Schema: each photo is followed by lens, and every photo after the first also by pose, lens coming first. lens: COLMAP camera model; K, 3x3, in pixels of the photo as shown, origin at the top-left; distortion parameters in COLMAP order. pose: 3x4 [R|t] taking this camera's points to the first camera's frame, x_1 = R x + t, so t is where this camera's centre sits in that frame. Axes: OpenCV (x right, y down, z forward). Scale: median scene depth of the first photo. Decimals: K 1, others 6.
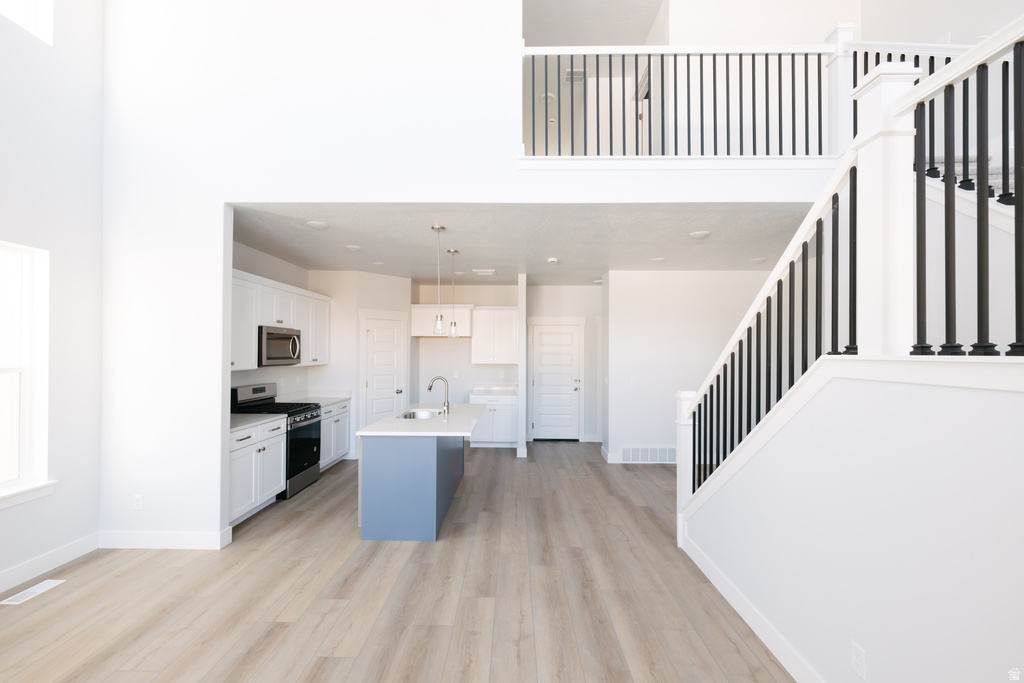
lens RADIAL K [[439.1, 0, 514.7], [0, 439.1, 347.3], [0, 0, 1]] dist [0.000798, 0.001105]
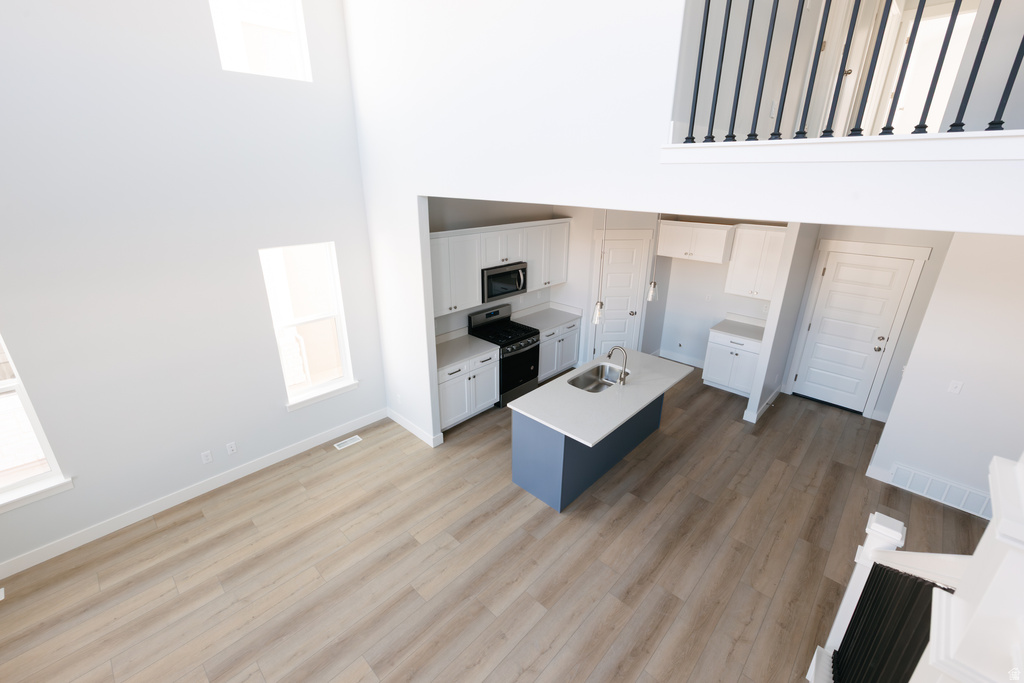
lens RADIAL K [[439.1, 0, 515.6], [0, 439.1, 336.4], [0, 0, 1]] dist [0.000798, 0.001105]
pose [[0.731258, 0.241990, -0.637733, 0.302701], [0.001016, 0.934566, 0.355790, -0.332729], [0.682101, -0.260822, 0.683162, 0.244757]]
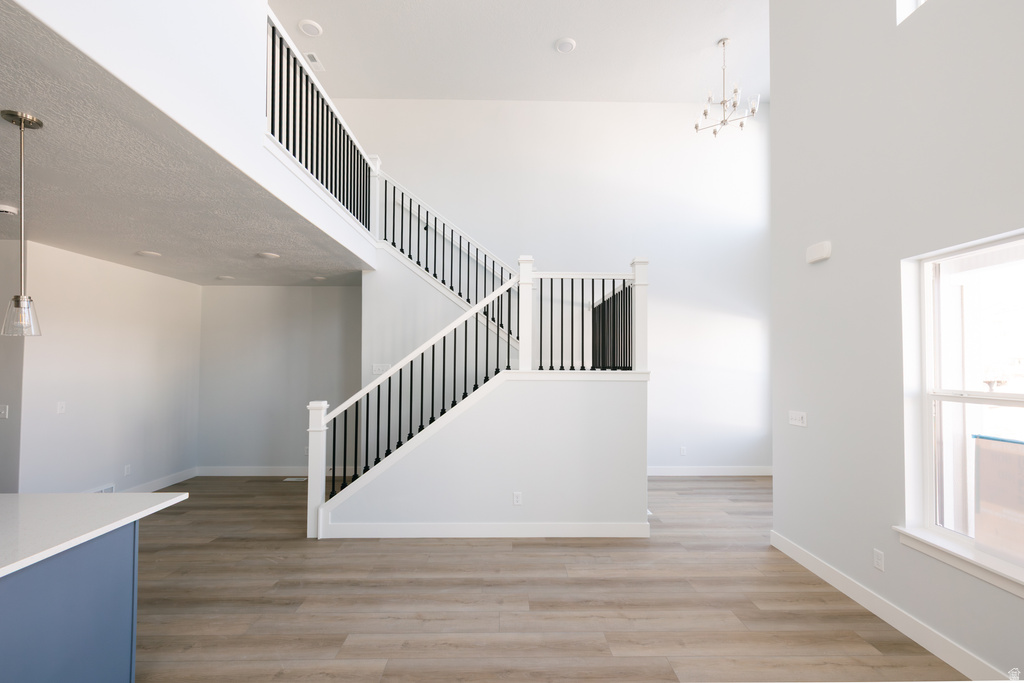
lens RADIAL K [[439.1, 0, 512.2], [0, 439.1, 358.1], [0, 0, 1]] dist [0.000798, 0.001105]
pose [[-0.028249, 0.010094, 0.999550, -0.680222], [-0.018079, 0.999780, -0.010607, -0.008797], [-0.999437, -0.018371, -0.028061, 0.472430]]
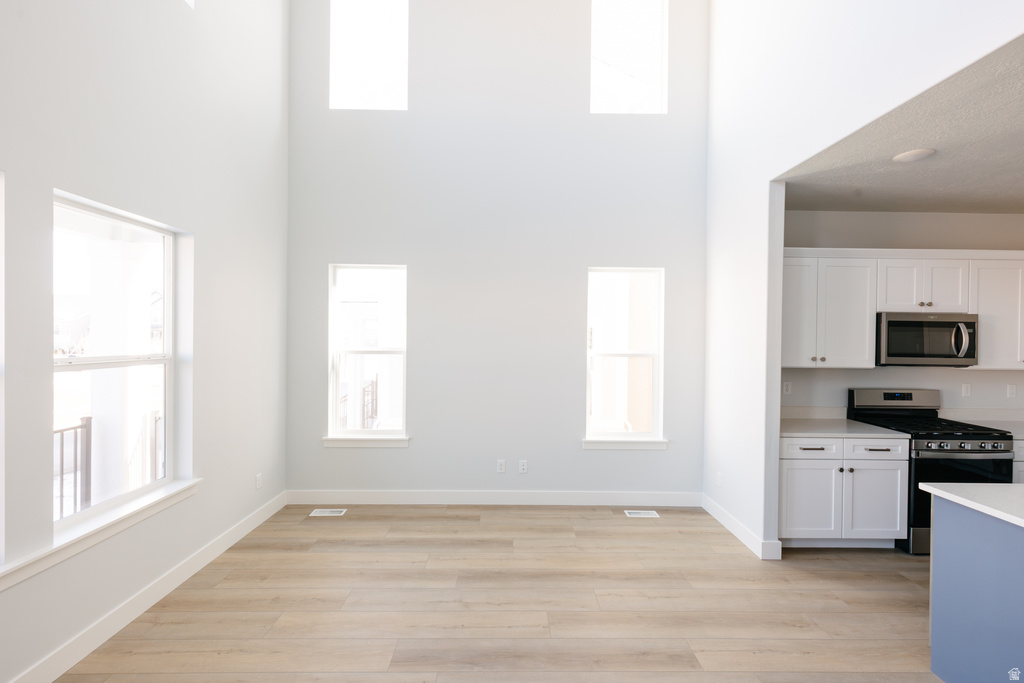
lens RADIAL K [[439.1, 0, 508.1], [0, 439.1, 339.4], [0, 0, 1]] dist [0.000798, 0.001105]
pose [[0.017632, 0.005037, -0.999832, 0.201863], [-0.000069, 0.999987, 0.005036, -0.005725], [0.999845, -0.000020, 0.017632, 0.377535]]
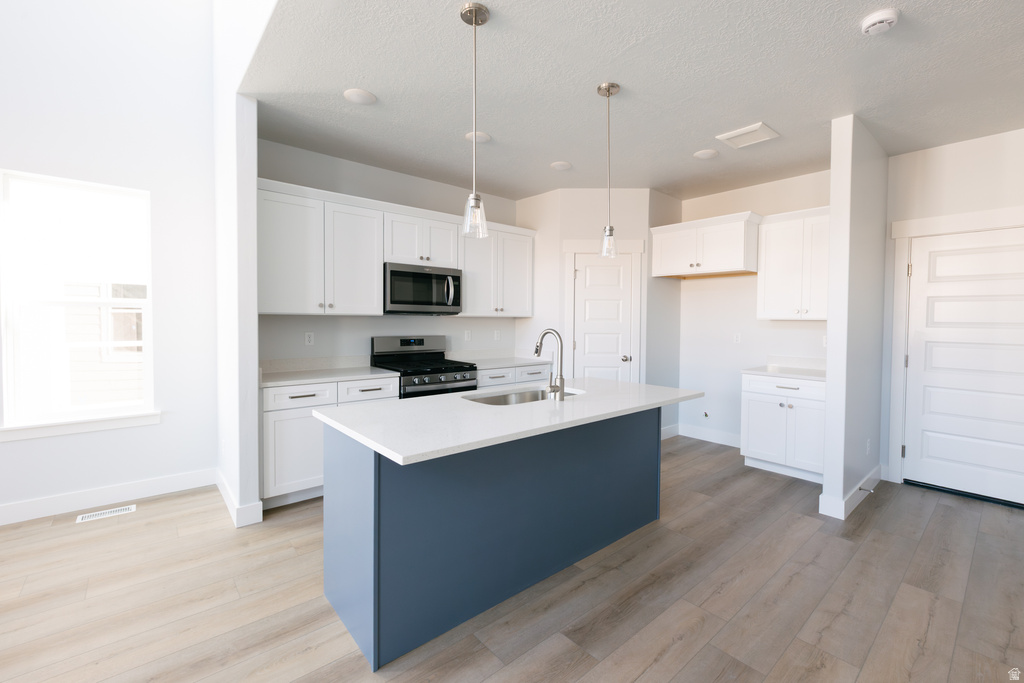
lens RADIAL K [[439.1, 0, 521.1], [0, 439.1, 332.3], [0, 0, 1]] dist [0.000798, 0.001105]
pose [[0.661446, 0.021573, -0.749682, 0.230366], [0.003734, 0.999479, 0.032056, 0.063455], [0.749983, -0.024002, 0.661021, 0.725207]]
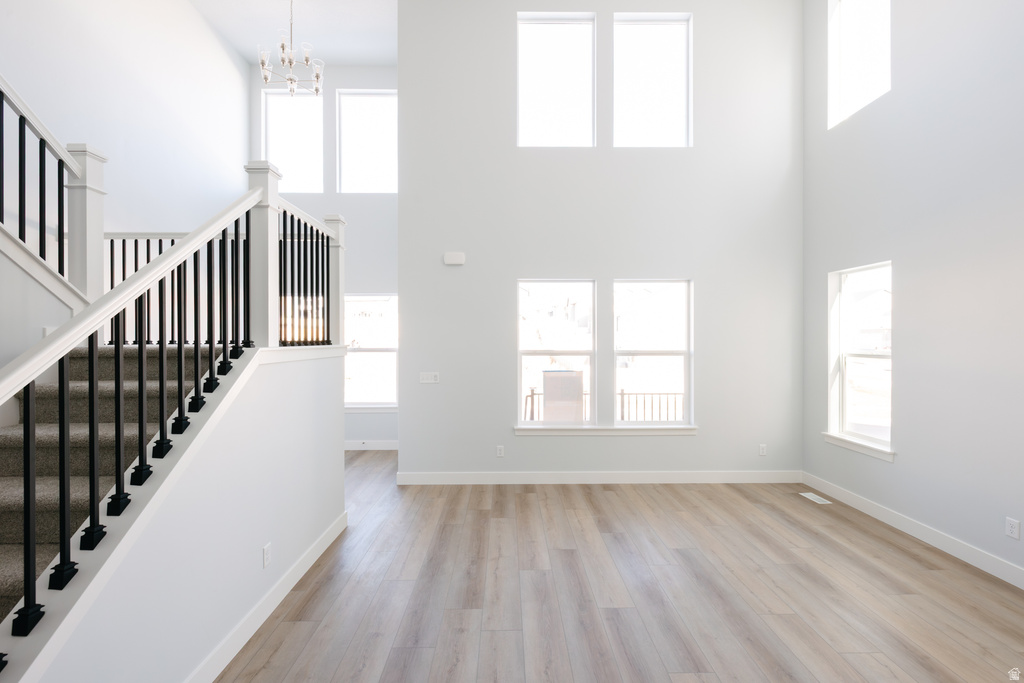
lens RADIAL K [[439.1, 0, 510.5], [0, 439.1, 343.3], [0, 0, 1]] dist [0.000798, 0.001105]
pose [[-0.999934, -0.000689, -0.011494, -0.006754], [-0.000673, 0.999999, -0.001418, 0.002325], [0.011495, -0.001410, -0.999933, 1.057868]]
